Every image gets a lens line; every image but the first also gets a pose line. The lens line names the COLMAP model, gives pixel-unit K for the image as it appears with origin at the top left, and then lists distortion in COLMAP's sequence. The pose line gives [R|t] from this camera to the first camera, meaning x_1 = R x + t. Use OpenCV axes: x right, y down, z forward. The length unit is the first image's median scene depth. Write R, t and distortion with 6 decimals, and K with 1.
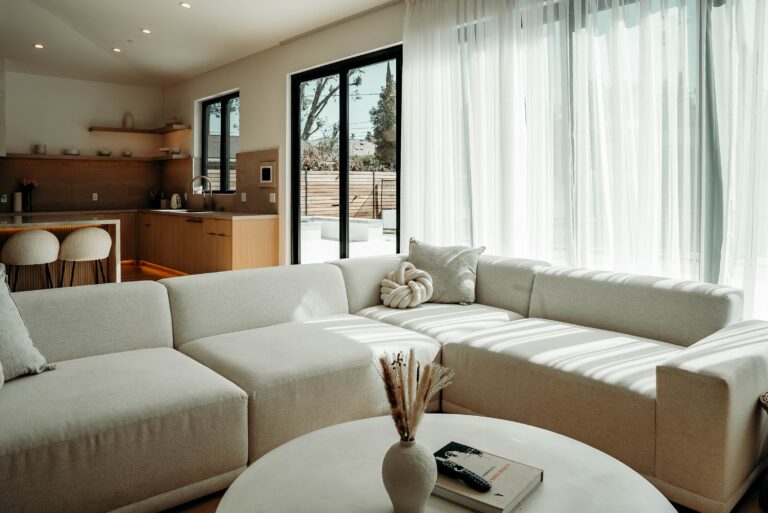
lens RADIAL K [[550.0, 0, 371.3], [0, 550.0, 202.8], [0, 0, 1]] dist [-0.121947, 0.087109]
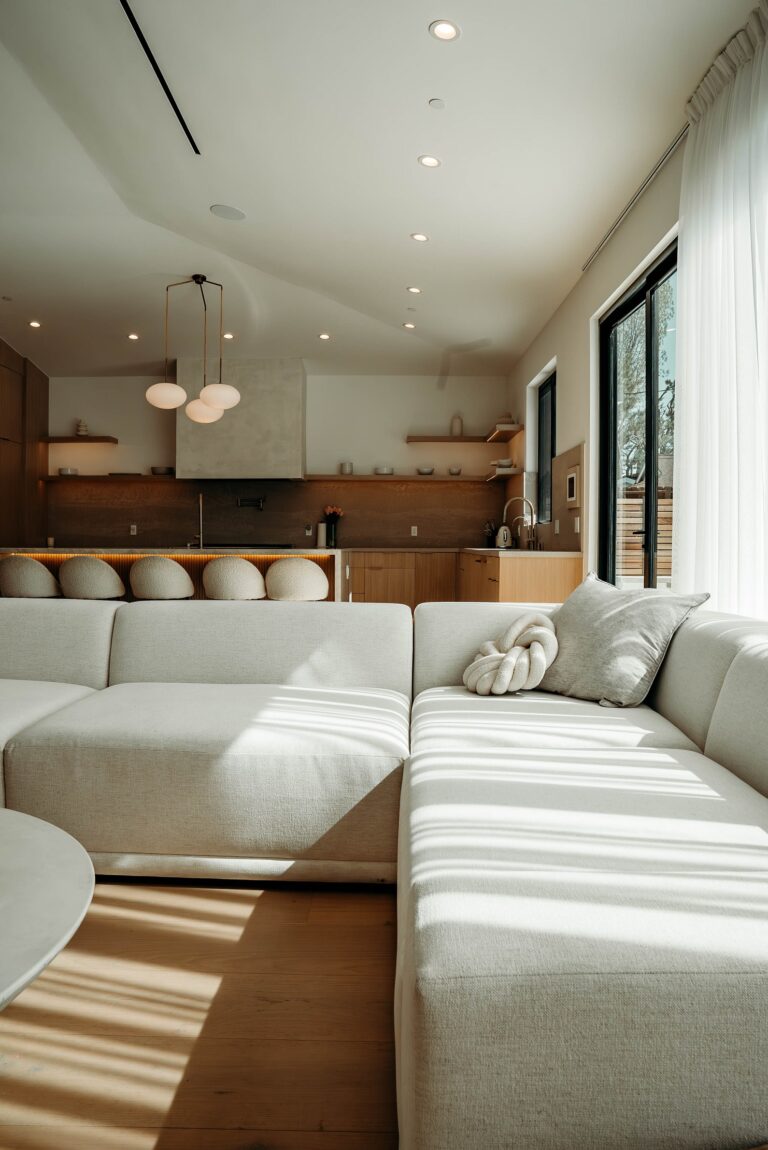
lens RADIAL K [[801.3, 0, 389.1], [0, 801.3, 573.2], [0, 0, 1]] dist [-0.119628, 0.079292]
pose [[0.748064, 0.034137, -0.662748, 0.264699], [-0.026505, 0.999416, 0.021562, 0.032729], [0.663097, 0.001436, 0.748532, 0.192607]]
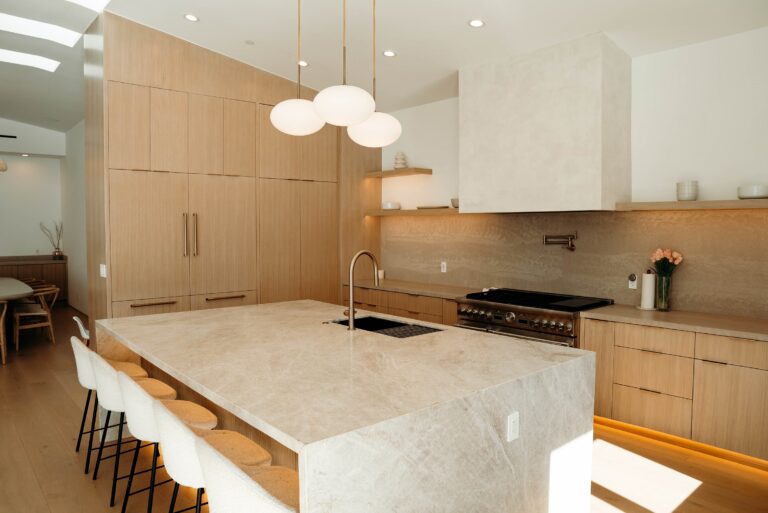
lens RADIAL K [[535.1, 0, 385.8], [0, 535.1, 254.3], [0, 0, 1]] dist [-0.119628, 0.079292]
pose [[-0.000392, 0.055941, -0.998434, -0.160800], [-0.029132, 0.998010, 0.055928, -0.074378], [0.999576, 0.029108, 0.001239, 0.884387]]
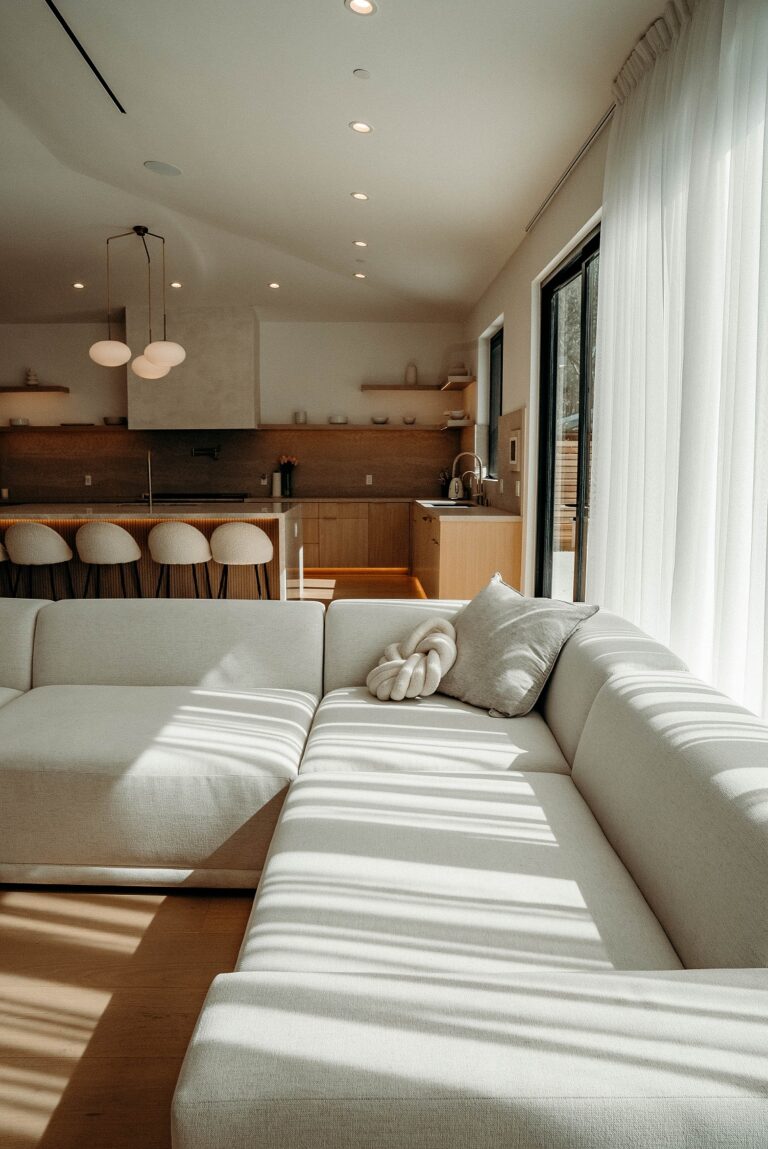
lens RADIAL K [[800.6, 0, 389.1], [0, 800.6, 572.7], [0, 0, 1]] dist [-0.119628, 0.079292]
pose [[0.767434, 0.092621, -0.634402, 0.300969], [-0.024328, 0.993004, 0.115546, -0.015598], [0.640666, -0.073240, 0.764319, 0.209029]]
